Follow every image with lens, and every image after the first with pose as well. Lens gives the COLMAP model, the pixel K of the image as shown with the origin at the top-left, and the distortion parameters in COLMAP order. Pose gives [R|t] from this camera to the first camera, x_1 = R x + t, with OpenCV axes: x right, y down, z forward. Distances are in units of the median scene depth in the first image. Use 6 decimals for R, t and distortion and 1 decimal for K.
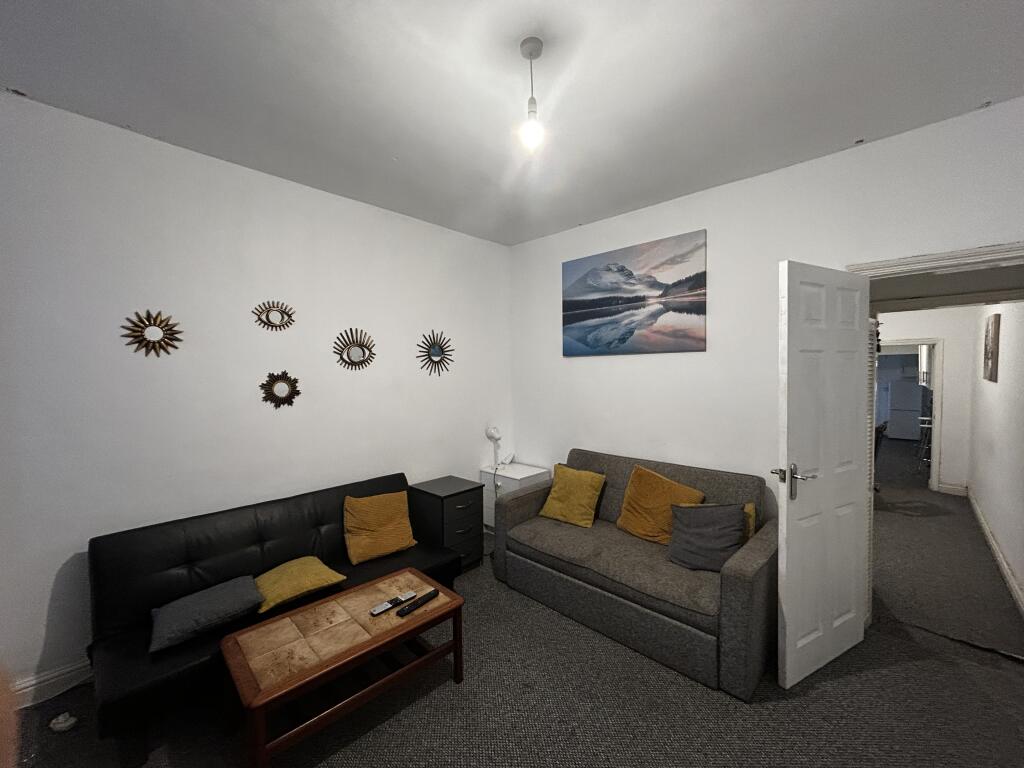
lens RADIAL K [[412.7, 0, 510.9], [0, 412.7, 383.5], [0, 0, 1]] dist [0.001080, 0.000173]
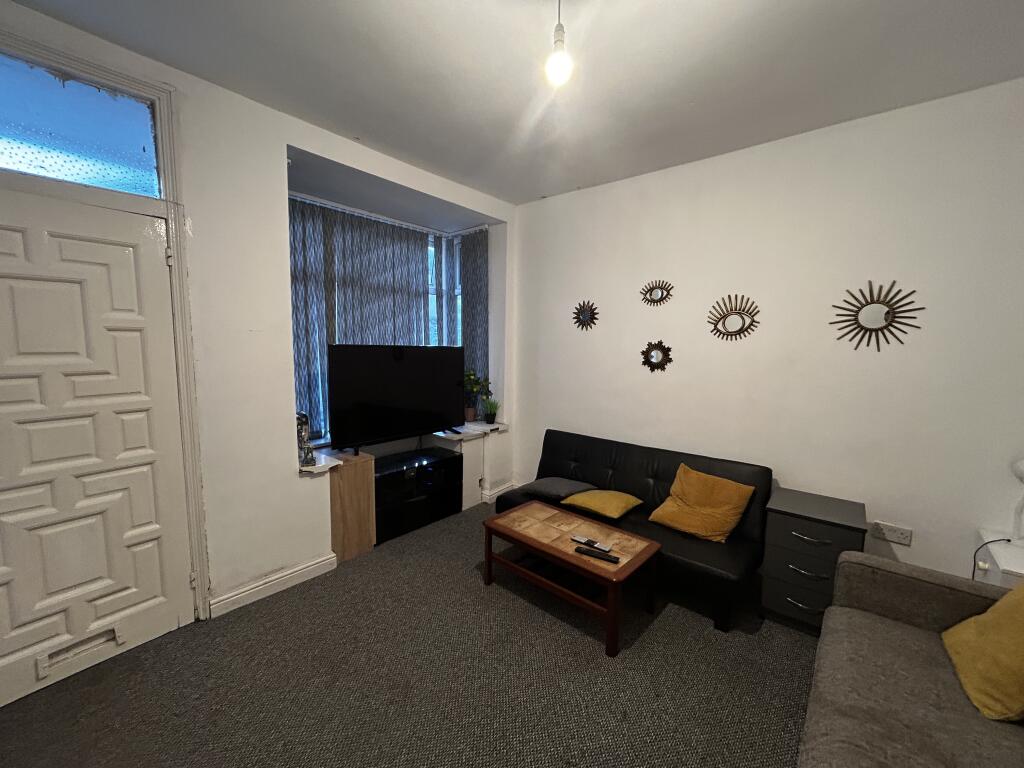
lens RADIAL K [[412.7, 0, 510.4], [0, 412.7, 385.0], [0, 0, 1]] dist [0.001080, 0.000173]
pose [[0.064491, 0.112800, -0.991523, 0.569850], [-0.044956, 0.992911, 0.110033, -0.014442], [0.996905, 0.037479, 0.069105, 0.495117]]
